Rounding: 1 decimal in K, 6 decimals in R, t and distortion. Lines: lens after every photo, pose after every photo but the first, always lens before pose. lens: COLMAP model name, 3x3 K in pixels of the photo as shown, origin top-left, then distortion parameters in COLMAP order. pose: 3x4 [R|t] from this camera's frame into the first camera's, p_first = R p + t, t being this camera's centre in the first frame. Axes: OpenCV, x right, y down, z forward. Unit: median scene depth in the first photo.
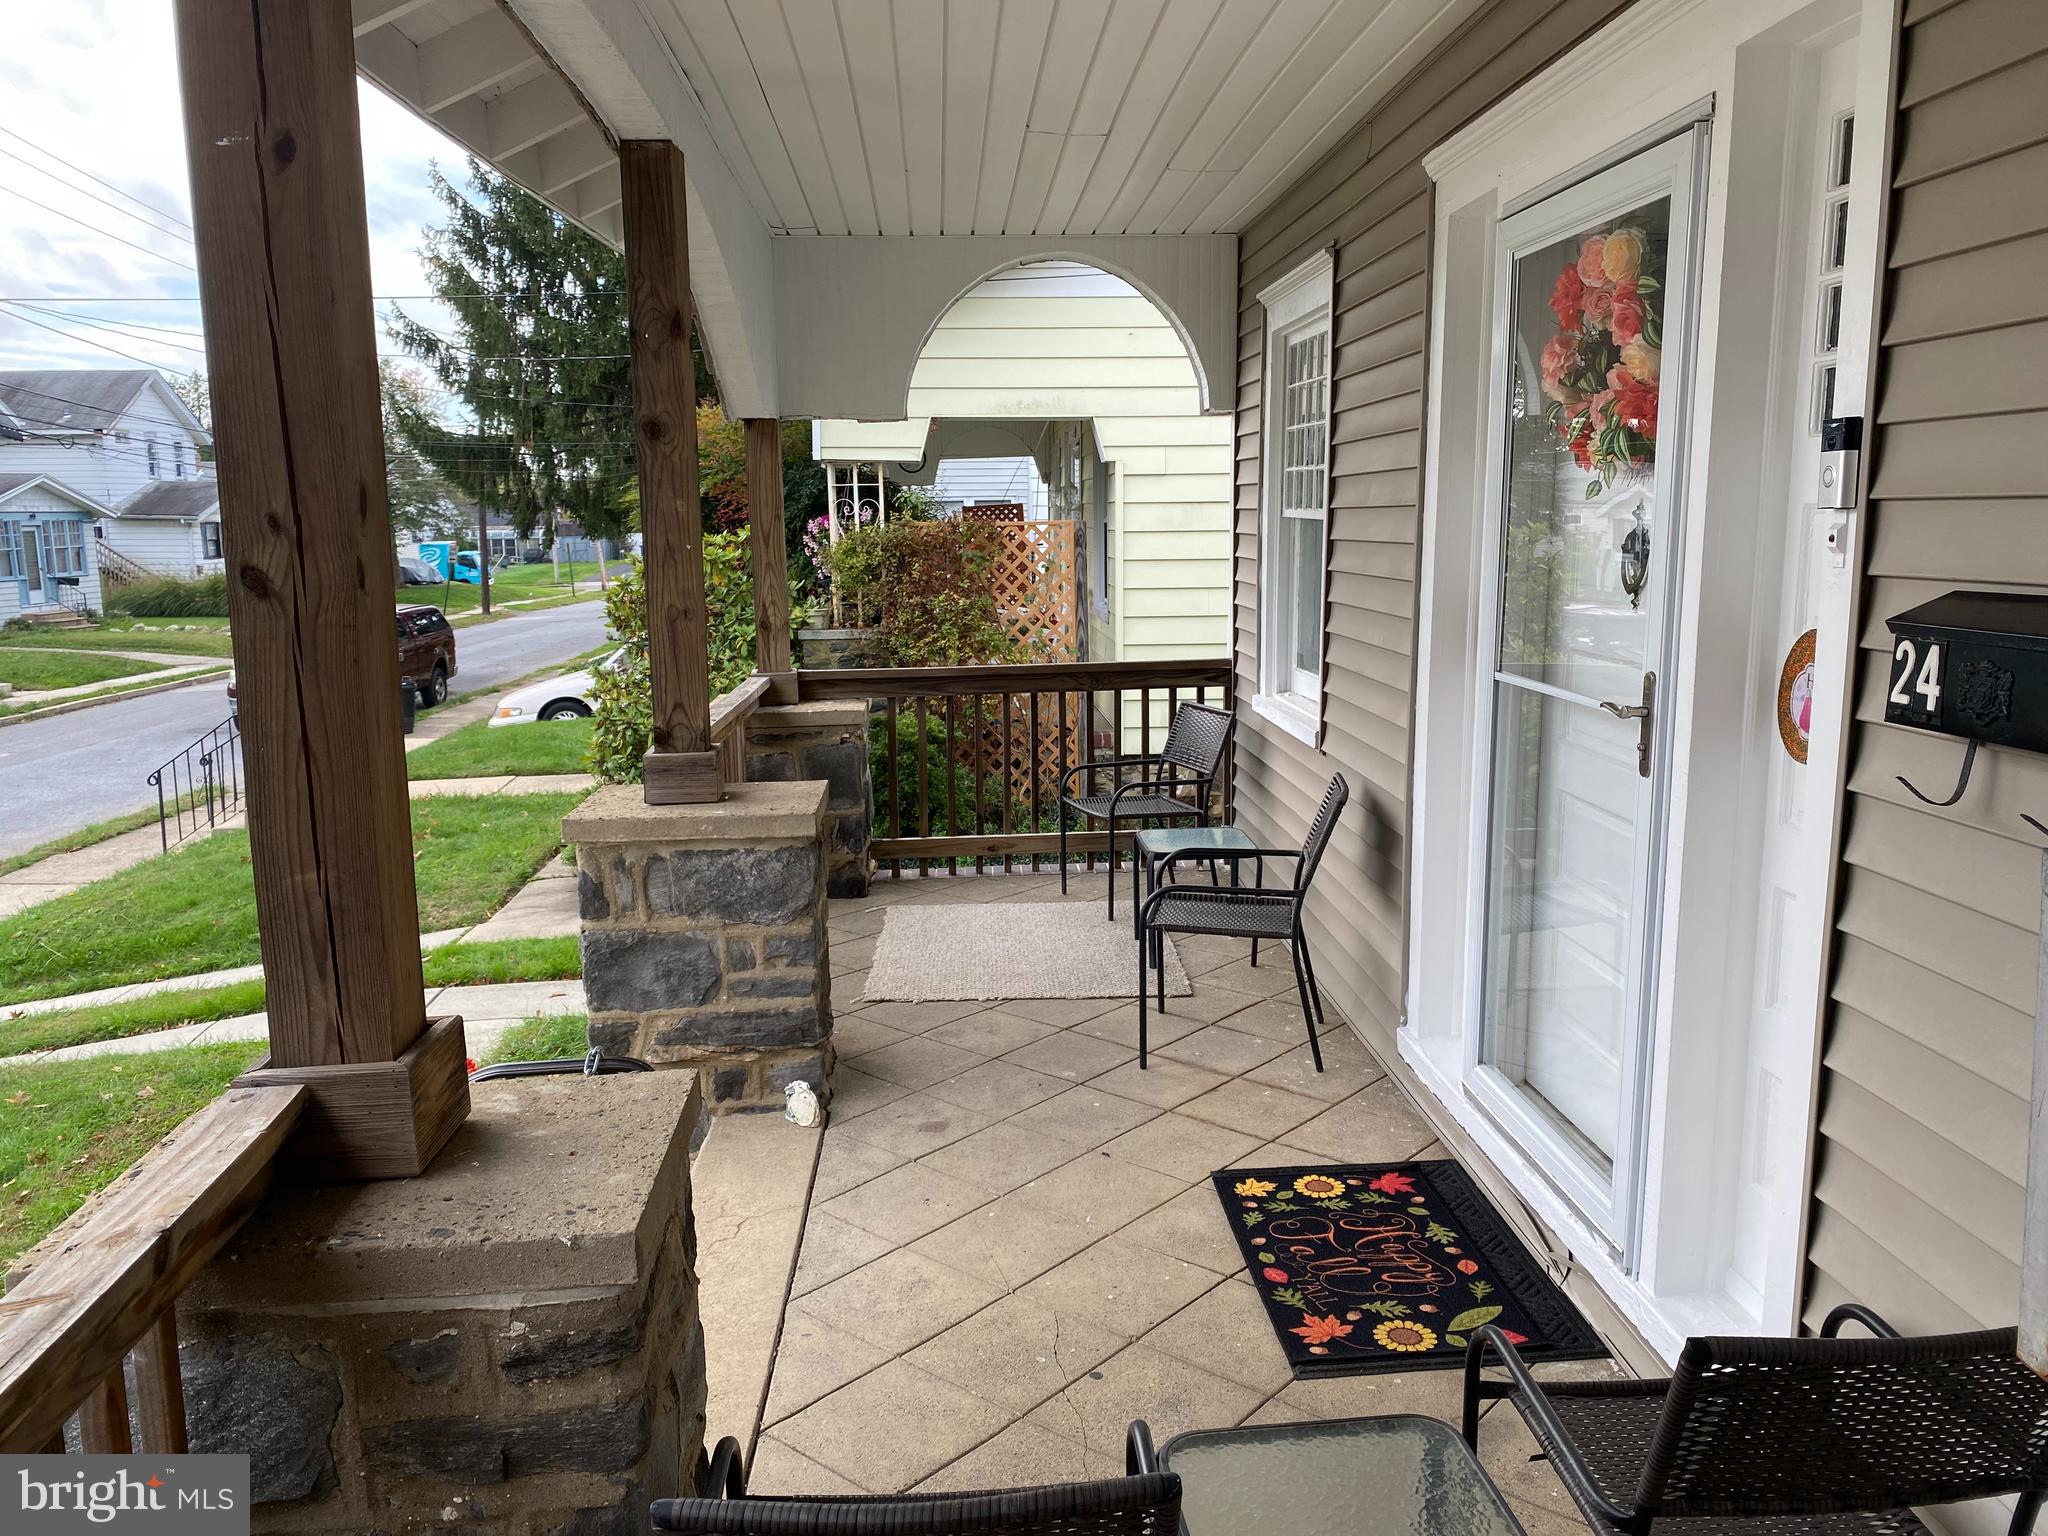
lens RADIAL K [[1513.5, 0, 1028.0], [0, 1513.5, 773.7], [0, 0, 1]] dist [-0.023234, -0.053992]
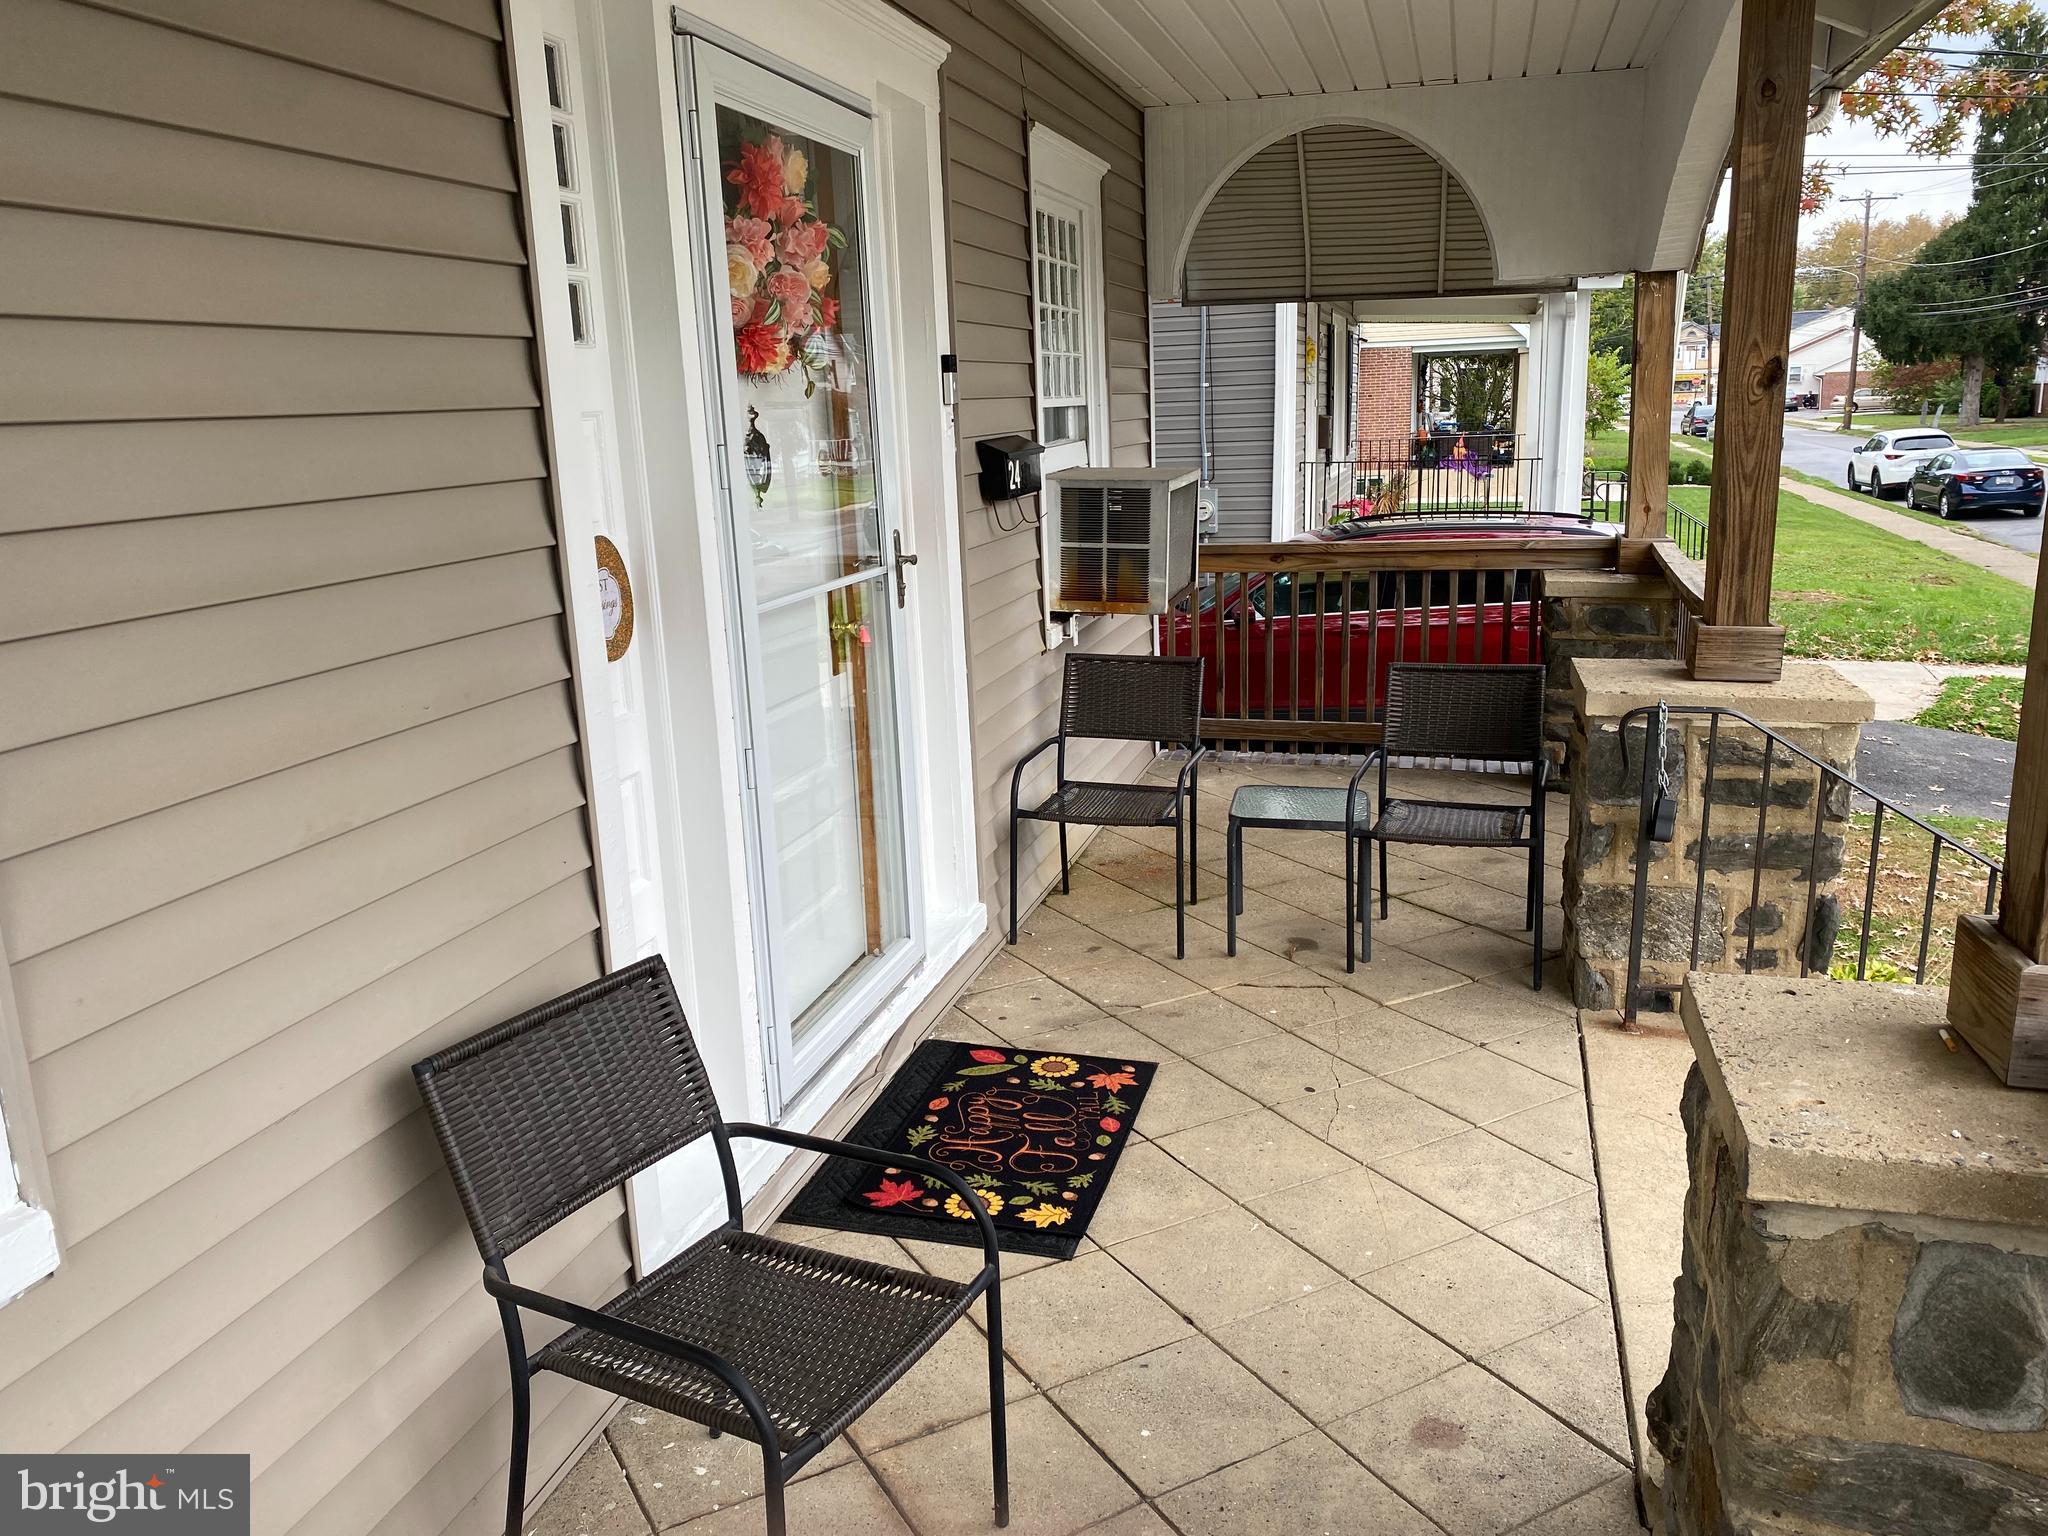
lens RADIAL K [[1513.5, 0, 1025.7], [0, 1513.5, 770.7], [0, 0, 1]] dist [-0.023234, -0.053992]
pose [[-0.946052, -0.025795, 0.322988, -0.113342], [0.103978, 0.919937, 0.378028, -0.296358], [-0.306879, 0.391218, -0.867625, 1.786733]]
